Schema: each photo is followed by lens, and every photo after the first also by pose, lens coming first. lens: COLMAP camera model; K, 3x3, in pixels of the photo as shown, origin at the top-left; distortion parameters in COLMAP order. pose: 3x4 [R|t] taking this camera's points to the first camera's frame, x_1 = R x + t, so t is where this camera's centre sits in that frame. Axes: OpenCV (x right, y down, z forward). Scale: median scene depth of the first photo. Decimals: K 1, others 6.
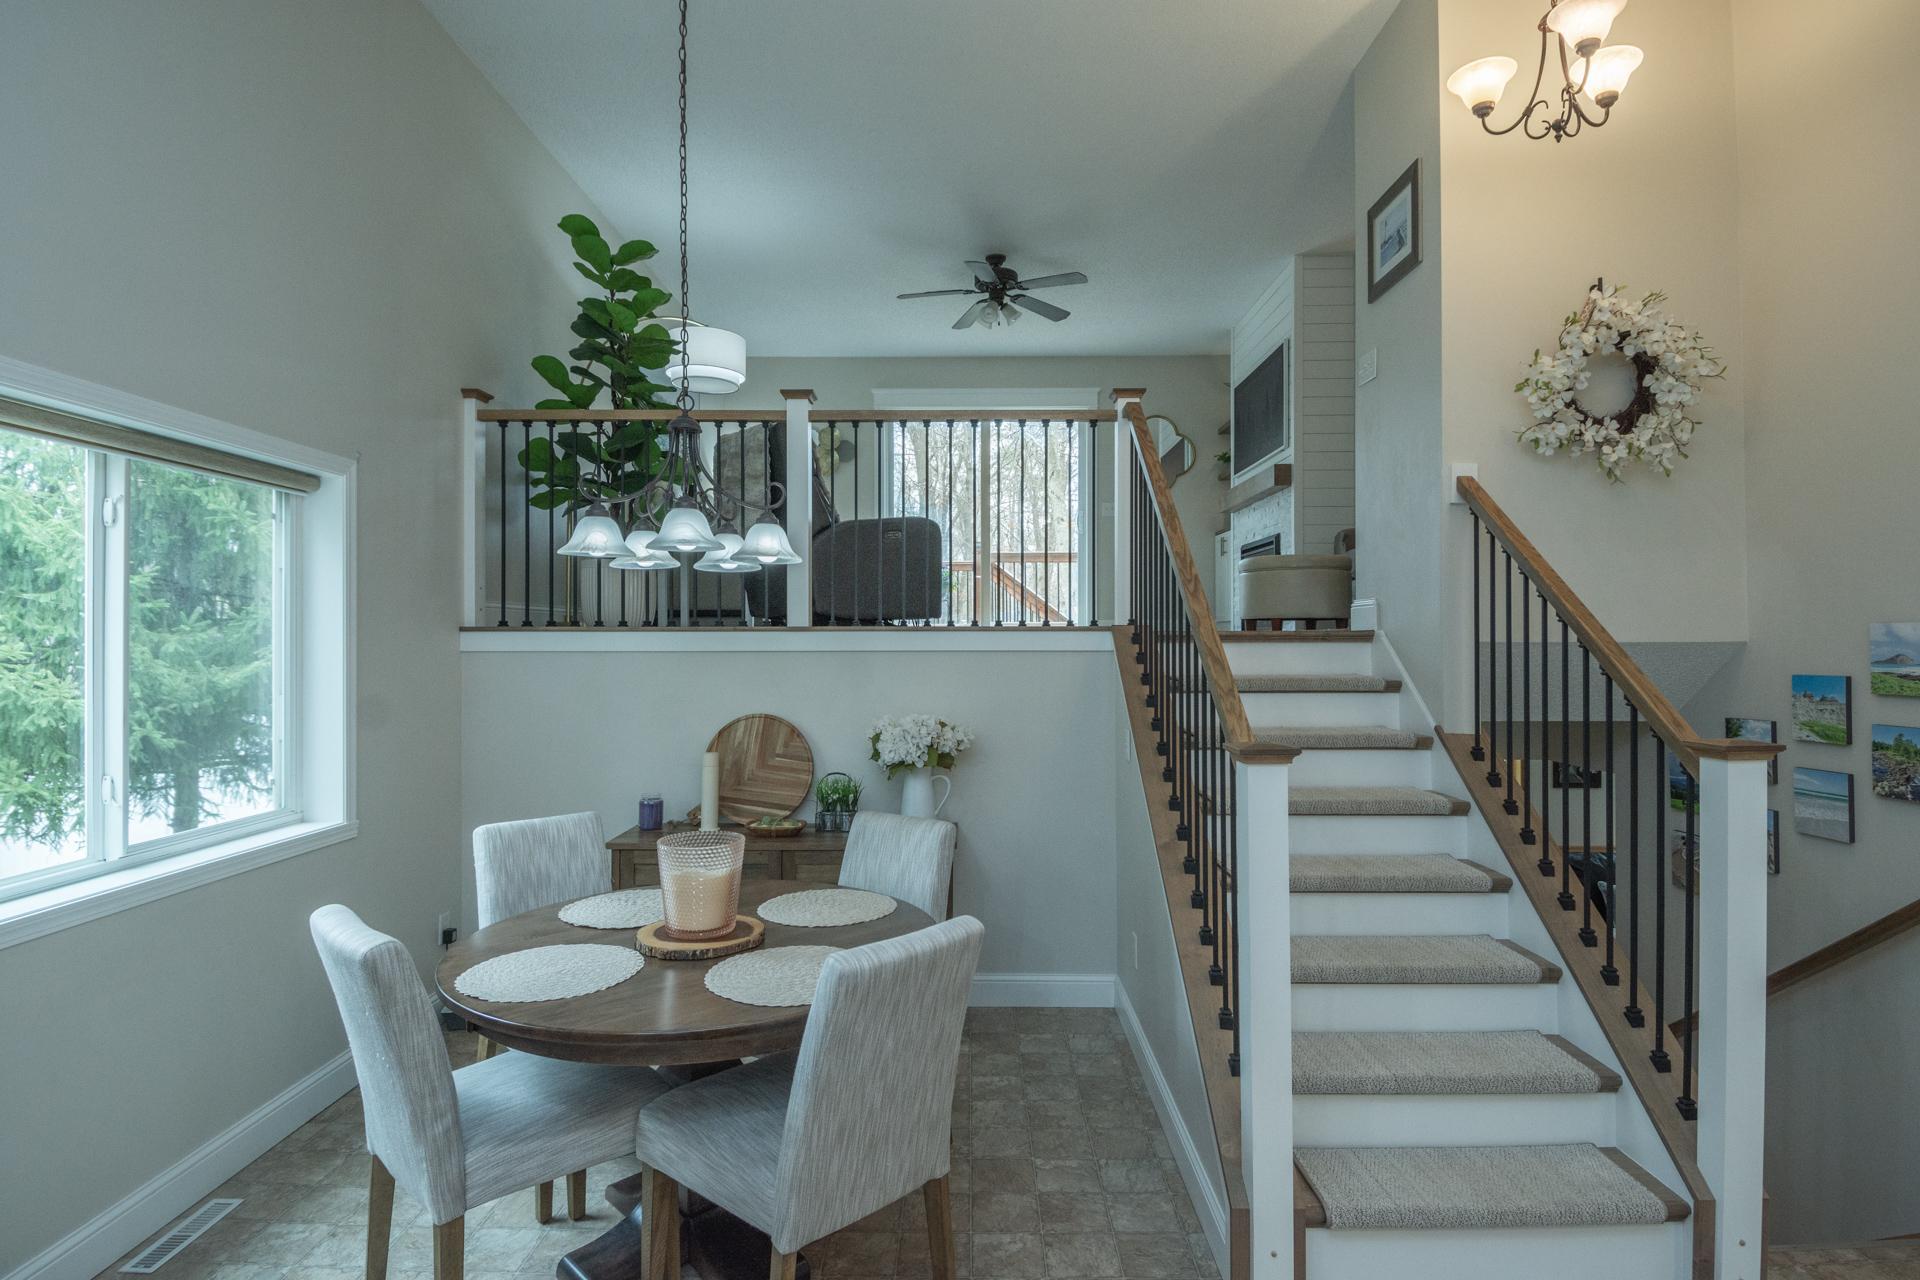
lens RADIAL K [[965.5, 0, 958.8], [0, 965.5, 642.0], [0, 0, 1]] dist [-0.000403, -0.001191]
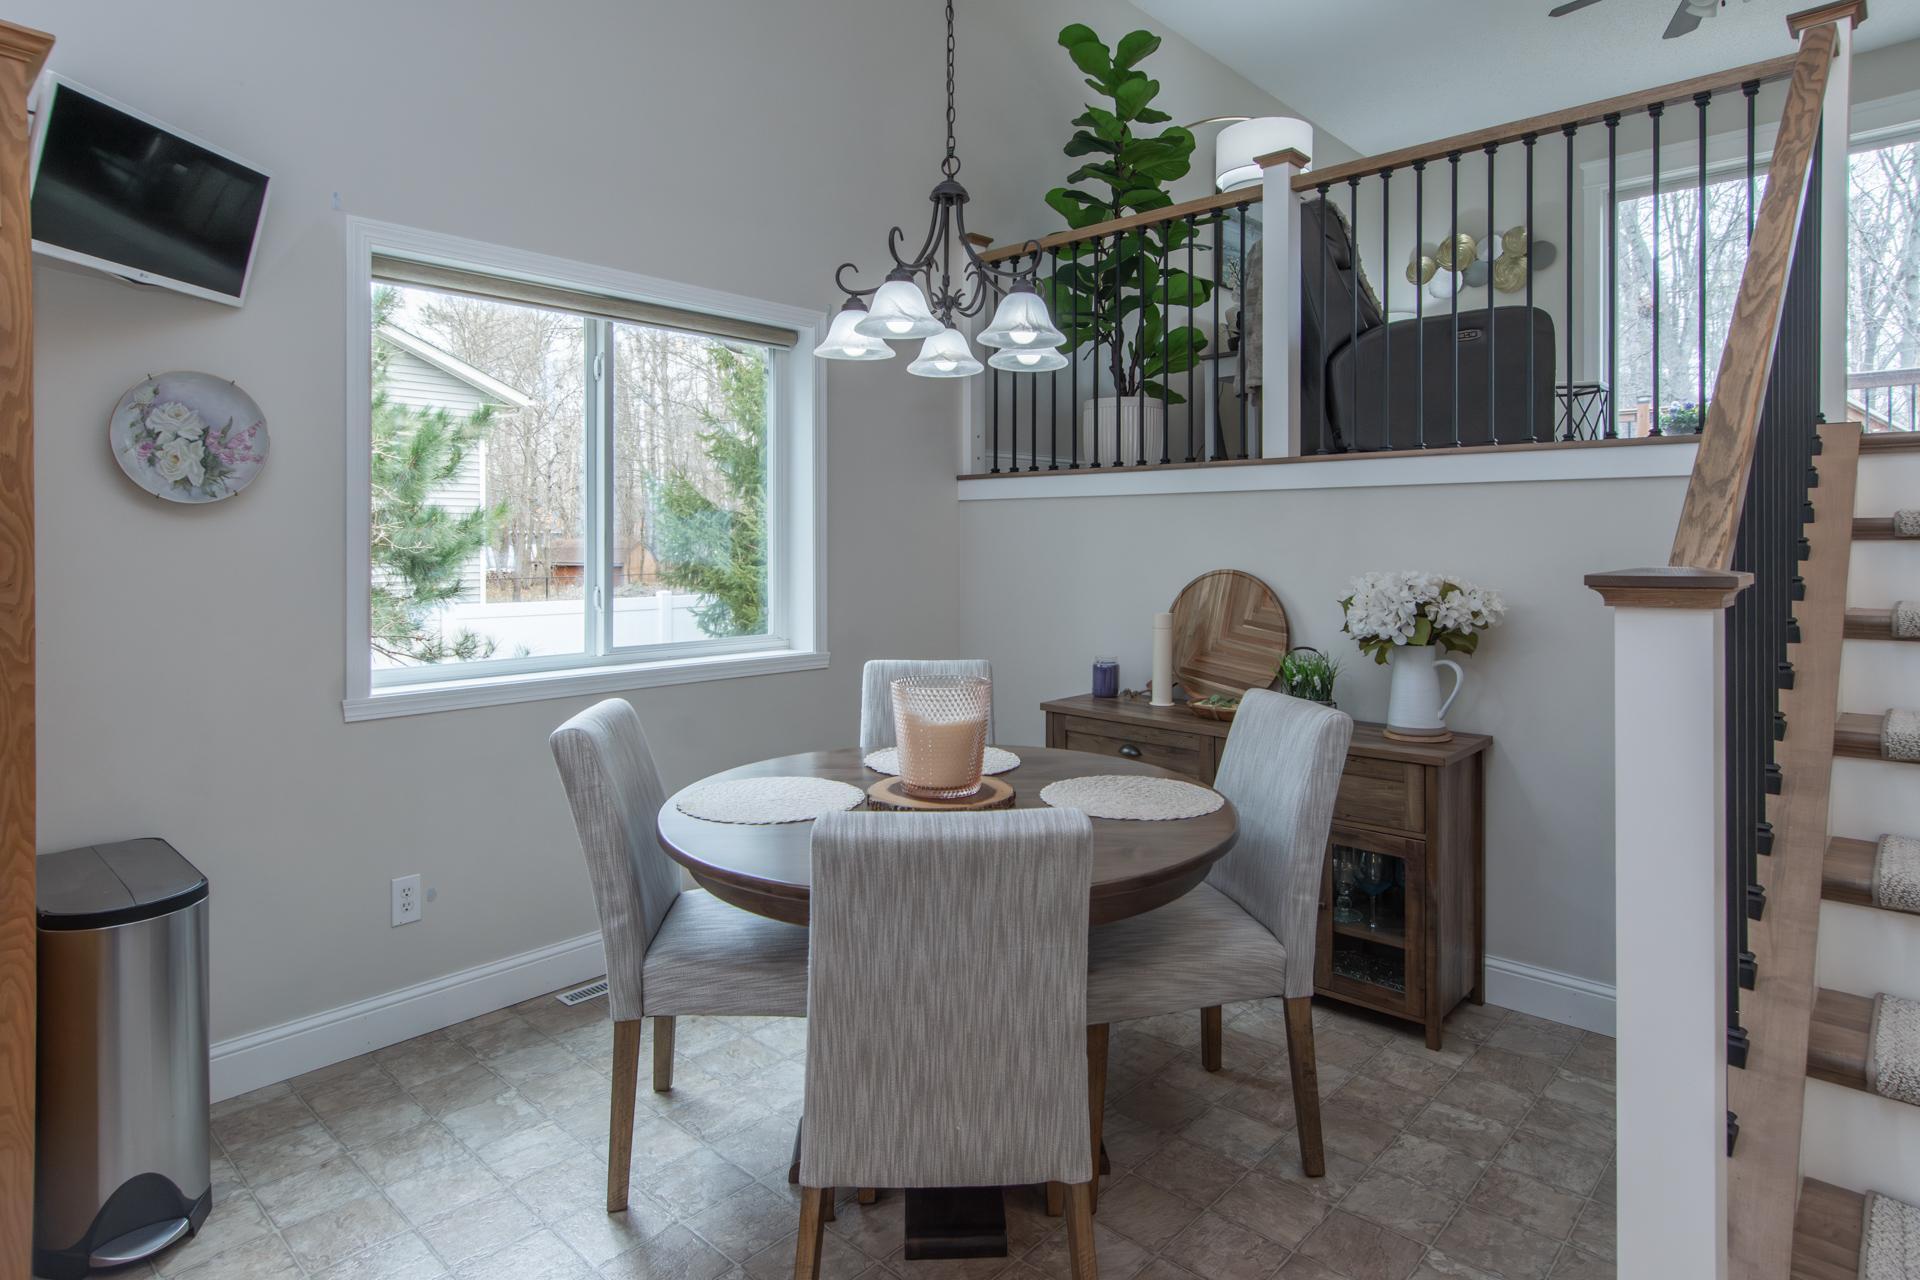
lens RADIAL K [[1050.8, 0, 973.7], [0, 1050.8, 546.0], [0, 0, 1]] dist [-0.001655, -0.000156]
pose [[0.744749, 0.007090, -0.667307, 0.222198], [-0.002363, 0.999965, 0.007987, 0.049229], [0.667340, -0.004371, 0.744740, 0.209988]]
